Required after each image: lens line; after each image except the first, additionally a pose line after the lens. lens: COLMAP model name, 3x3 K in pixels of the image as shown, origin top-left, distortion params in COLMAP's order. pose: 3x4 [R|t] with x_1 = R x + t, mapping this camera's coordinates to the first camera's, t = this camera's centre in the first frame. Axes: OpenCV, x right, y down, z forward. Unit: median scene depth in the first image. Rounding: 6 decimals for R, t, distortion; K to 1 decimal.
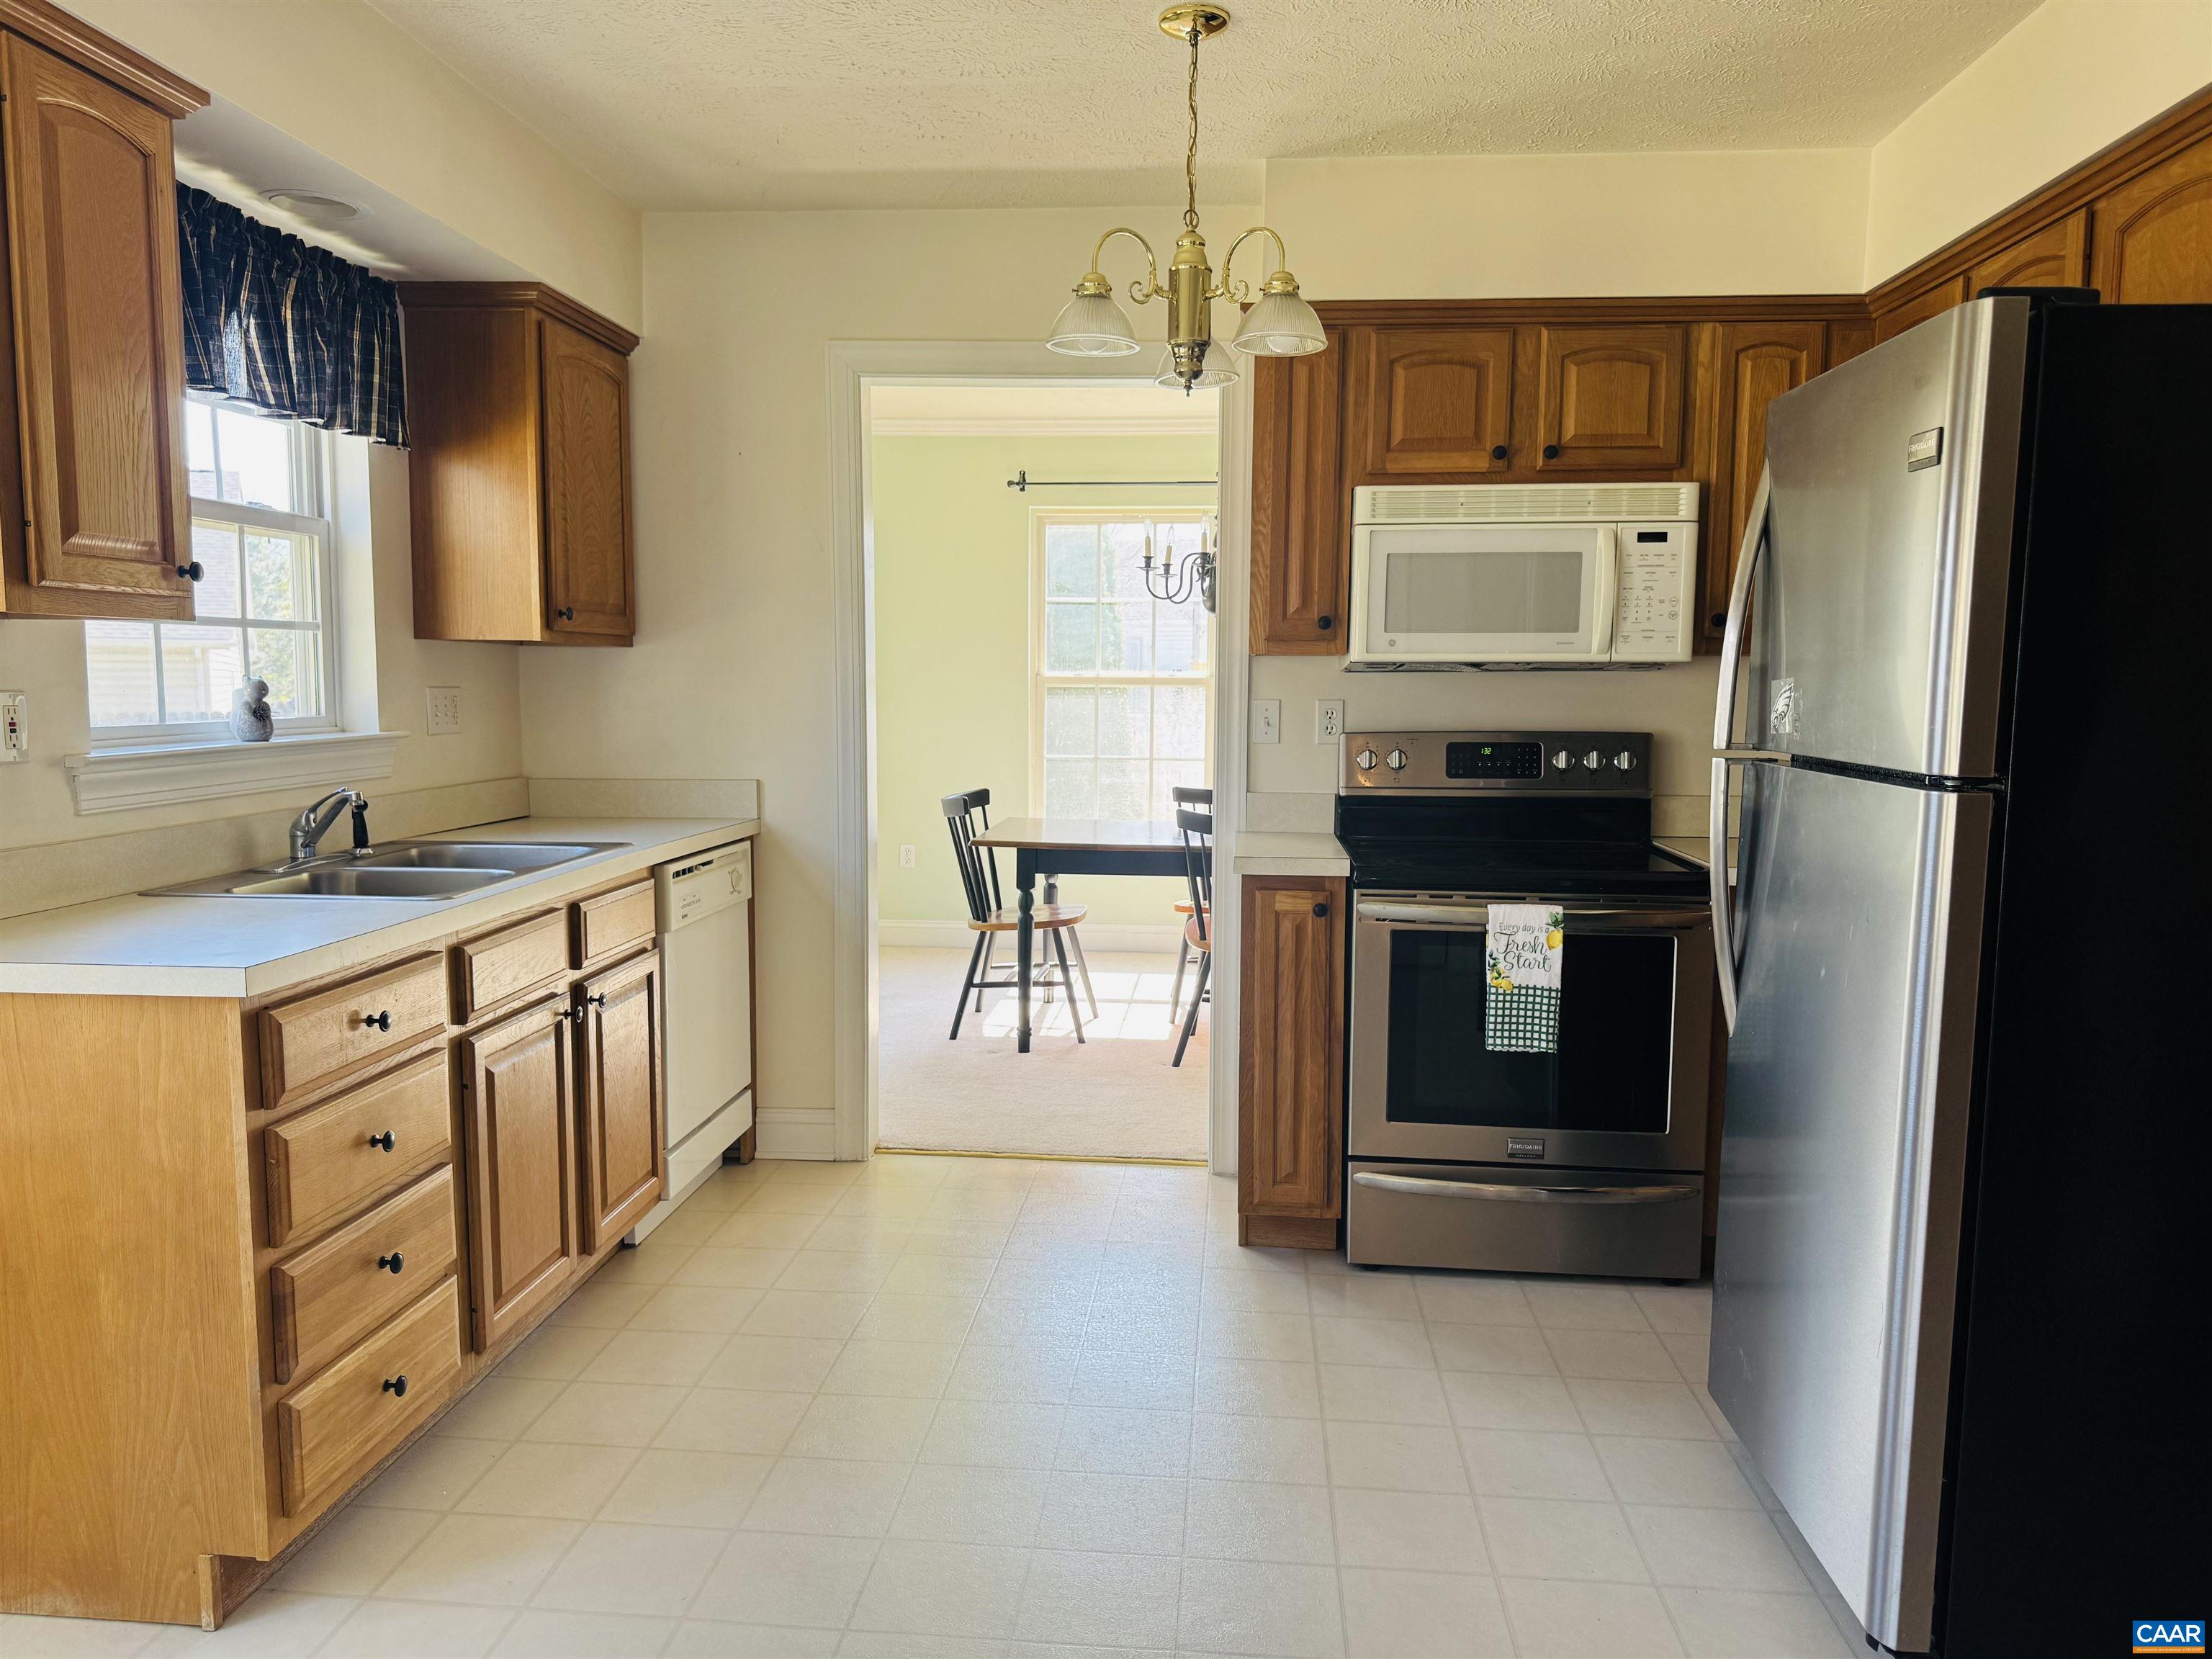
lens RADIAL K [[1534.0, 0, 1104.0], [0, 1534.0, 833.9], [0, 0, 1]] dist [0.064869, 0.001268]
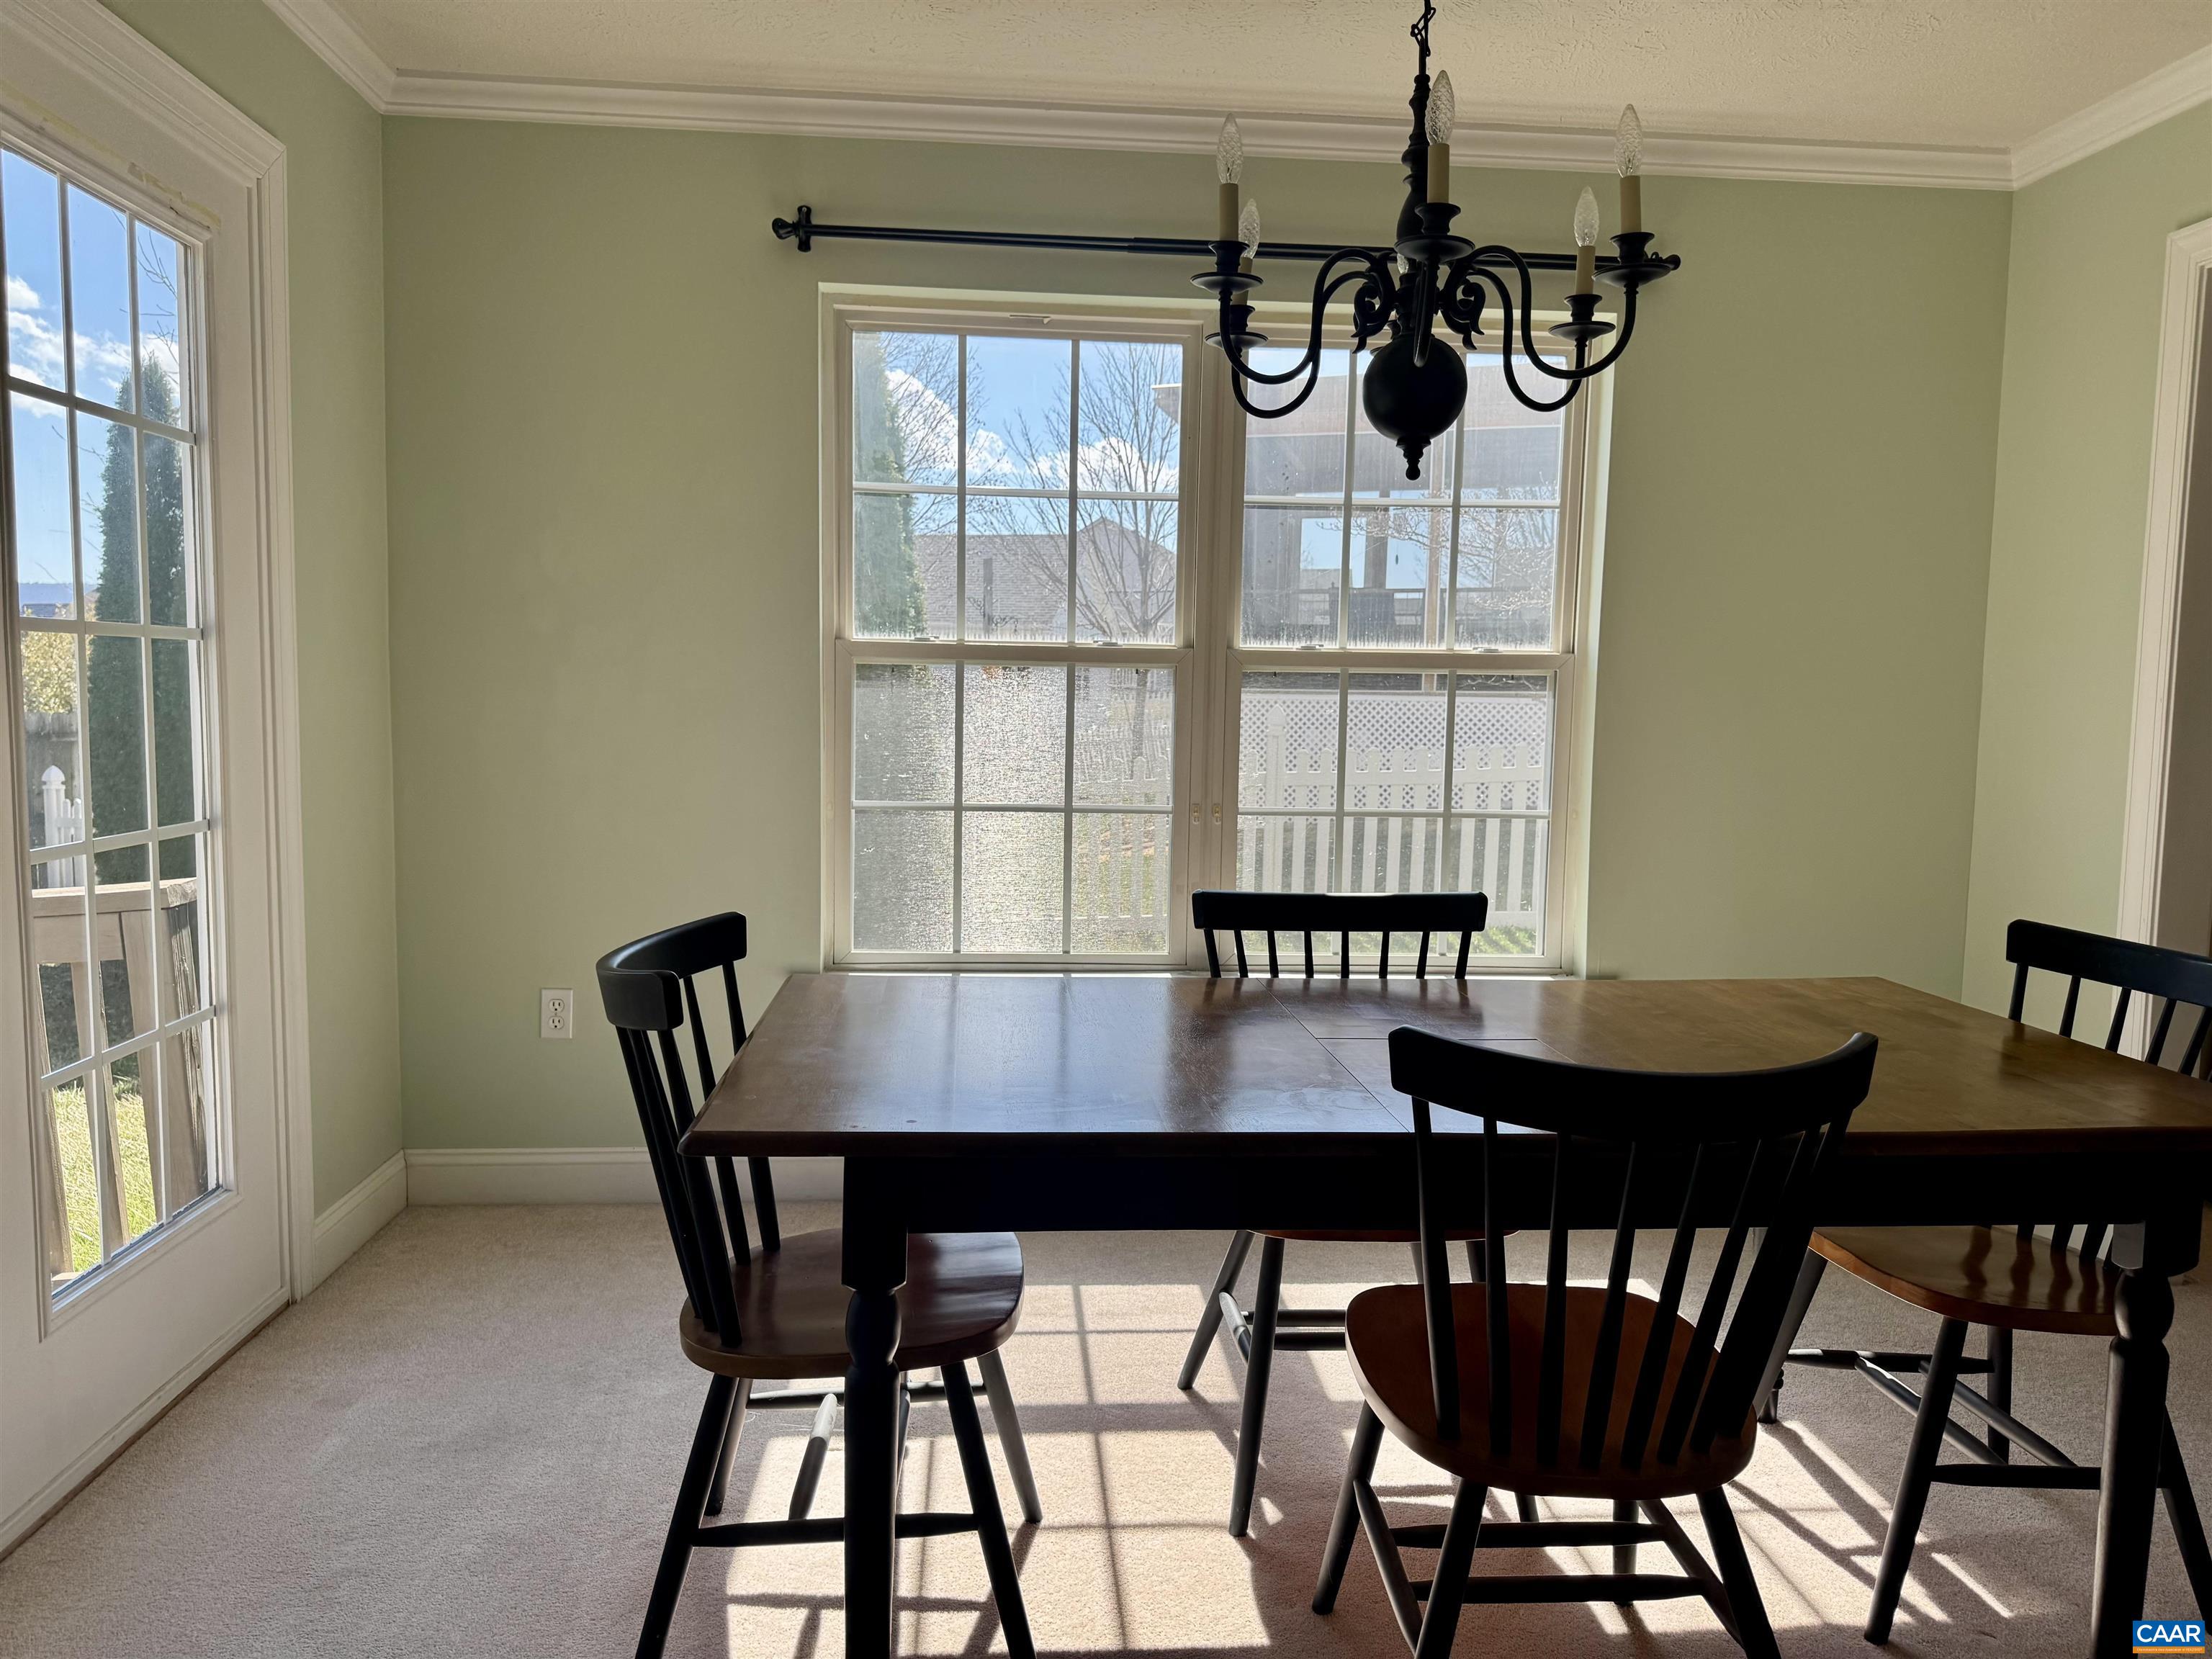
lens RADIAL K [[1534.0, 0, 1113.4], [0, 1534.0, 825.2], [0, 0, 1]] dist [0.064869, 0.001268]
pose [[0.984850, -0.003787, 0.173364, -0.052523], [0.006521, 0.999863, -0.015201, -0.044846], [-0.173283, 0.016101, 0.984740, 0.629326]]
